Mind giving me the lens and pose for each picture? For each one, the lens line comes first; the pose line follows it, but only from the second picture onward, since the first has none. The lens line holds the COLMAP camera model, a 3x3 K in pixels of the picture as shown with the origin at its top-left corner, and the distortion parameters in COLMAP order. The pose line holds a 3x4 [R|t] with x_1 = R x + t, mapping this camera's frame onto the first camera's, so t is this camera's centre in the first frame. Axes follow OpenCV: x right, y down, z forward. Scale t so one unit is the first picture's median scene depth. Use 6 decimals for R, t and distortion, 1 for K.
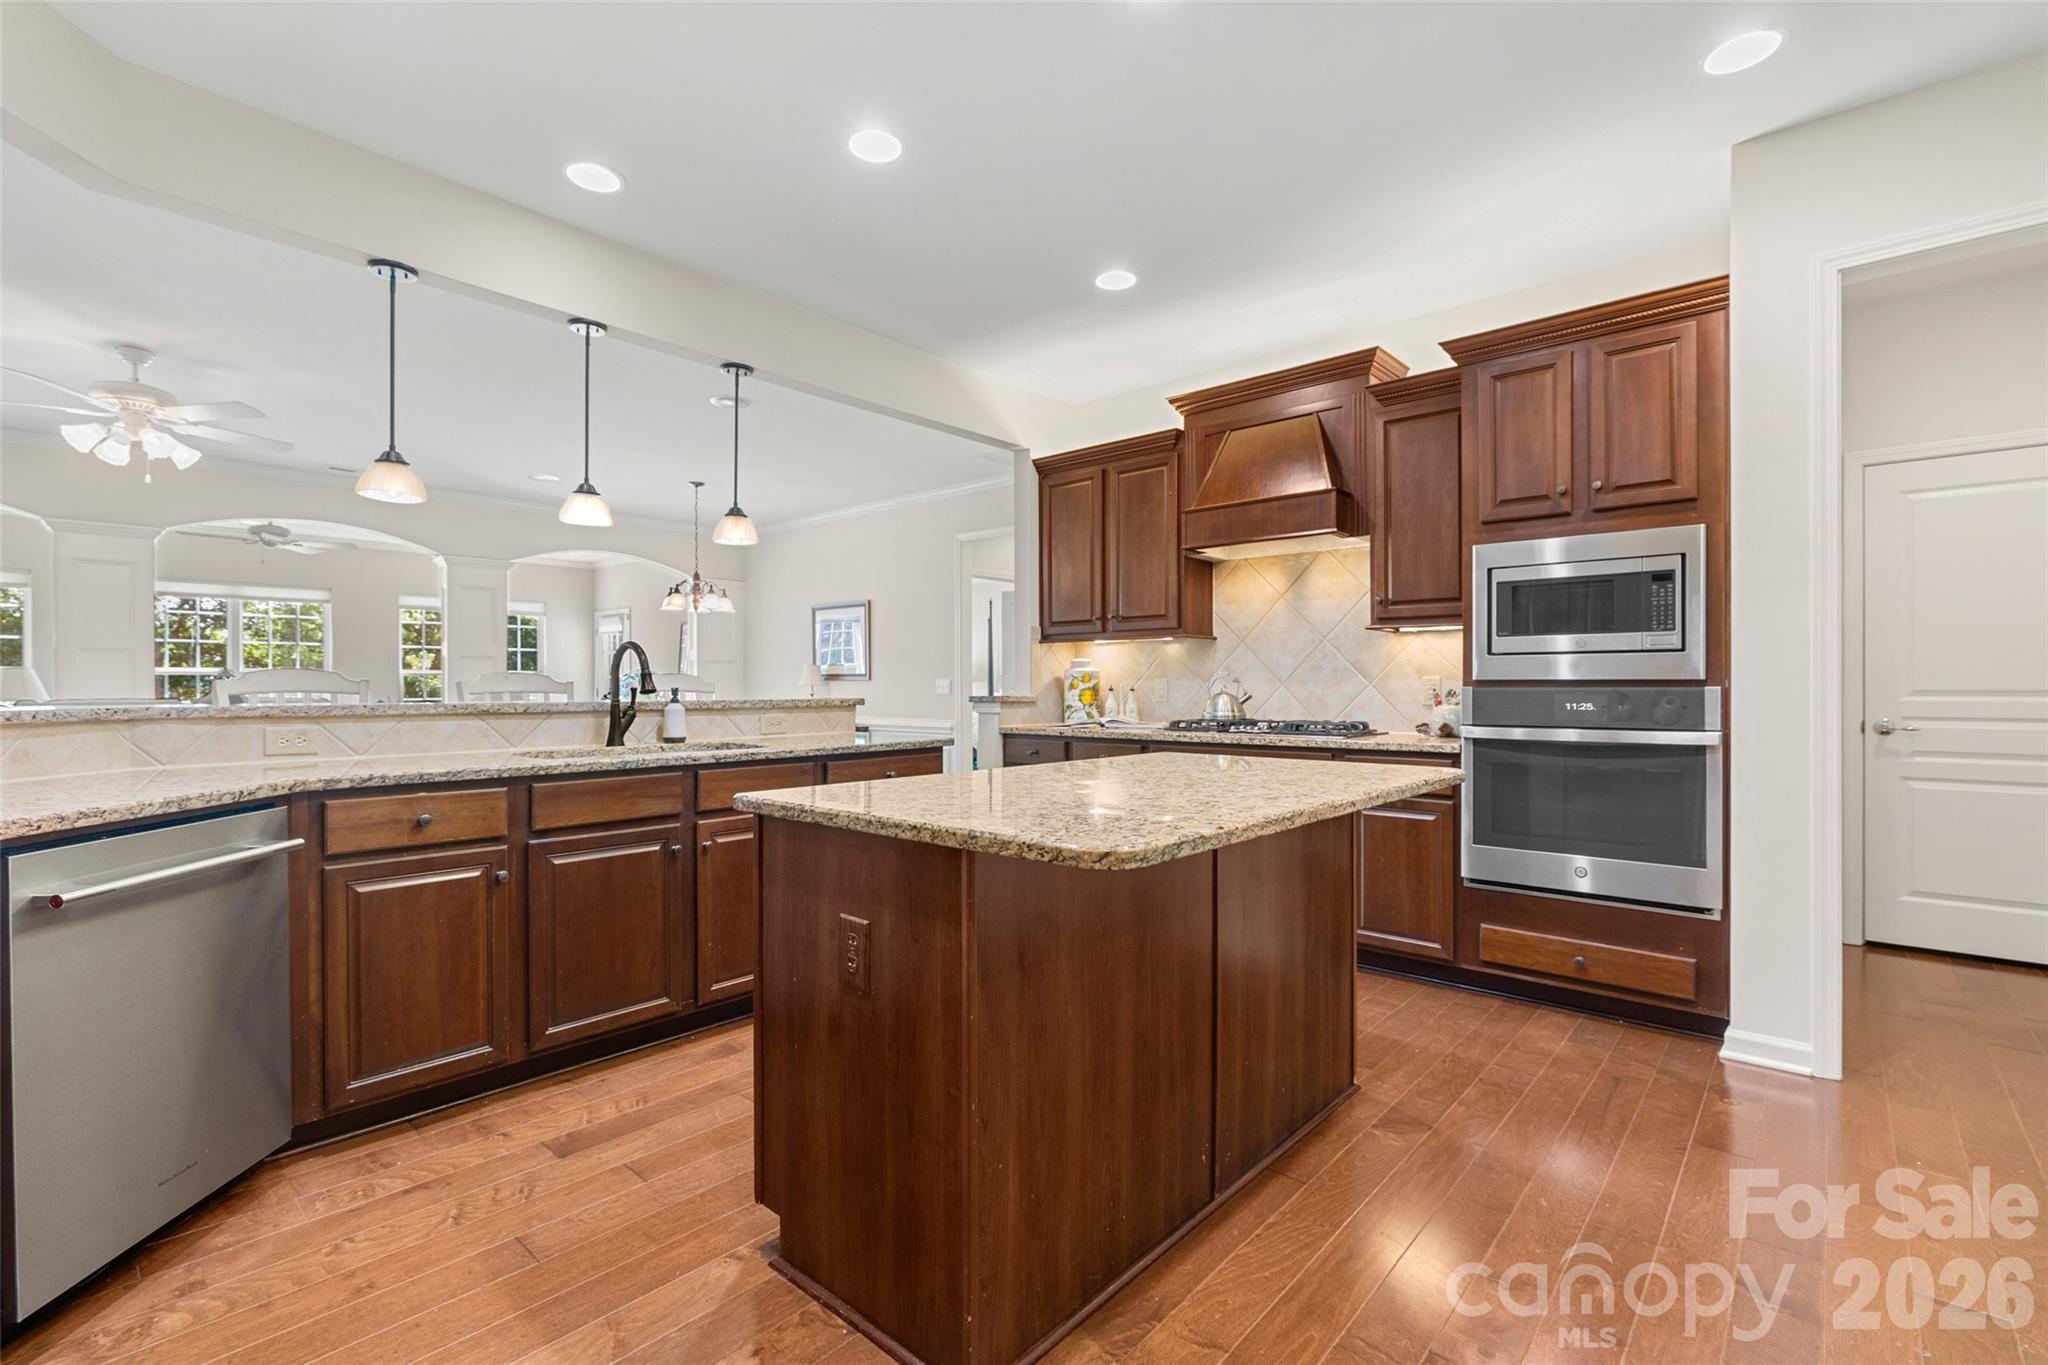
lens RADIAL K [[915.5, 0, 1034.5], [0, 915.5, 694.5], [0, 0, 1]] dist [-0.006880, -0.002049]
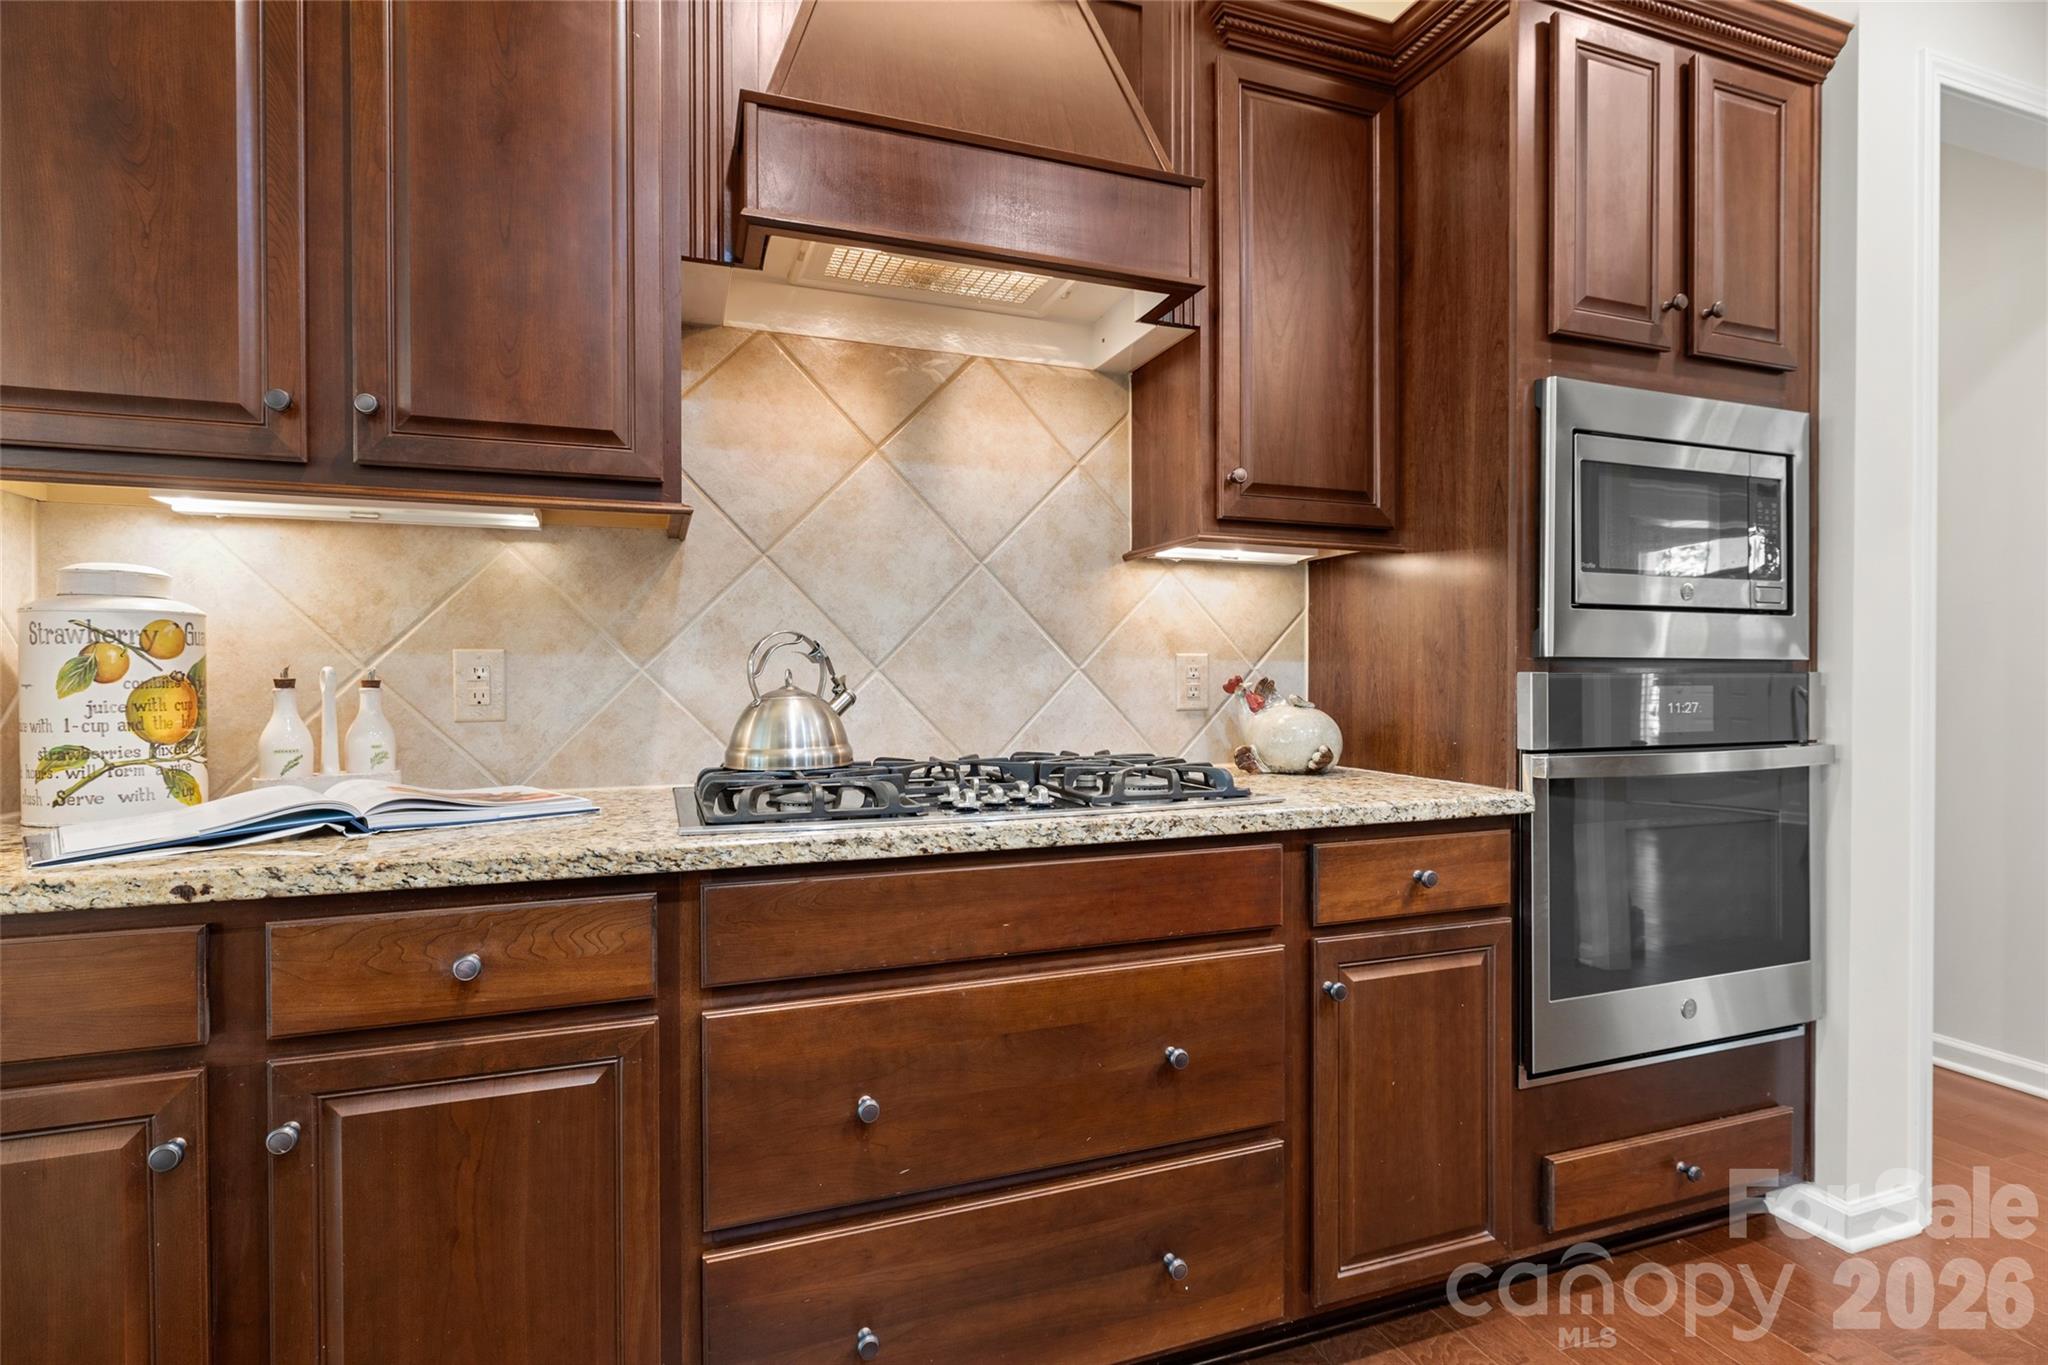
lens RADIAL K [[981.9, 0, 1016.0], [0, 981.9, 682.6], [0, 0, 1]] dist [-0.009869, 0.003779]
pose [[0.483561, -0.005969, 0.875291, -0.078919], [0.009142, 0.999957, 0.001769, -0.004847], [-0.875263, 0.007146, 0.483594, 0.763098]]
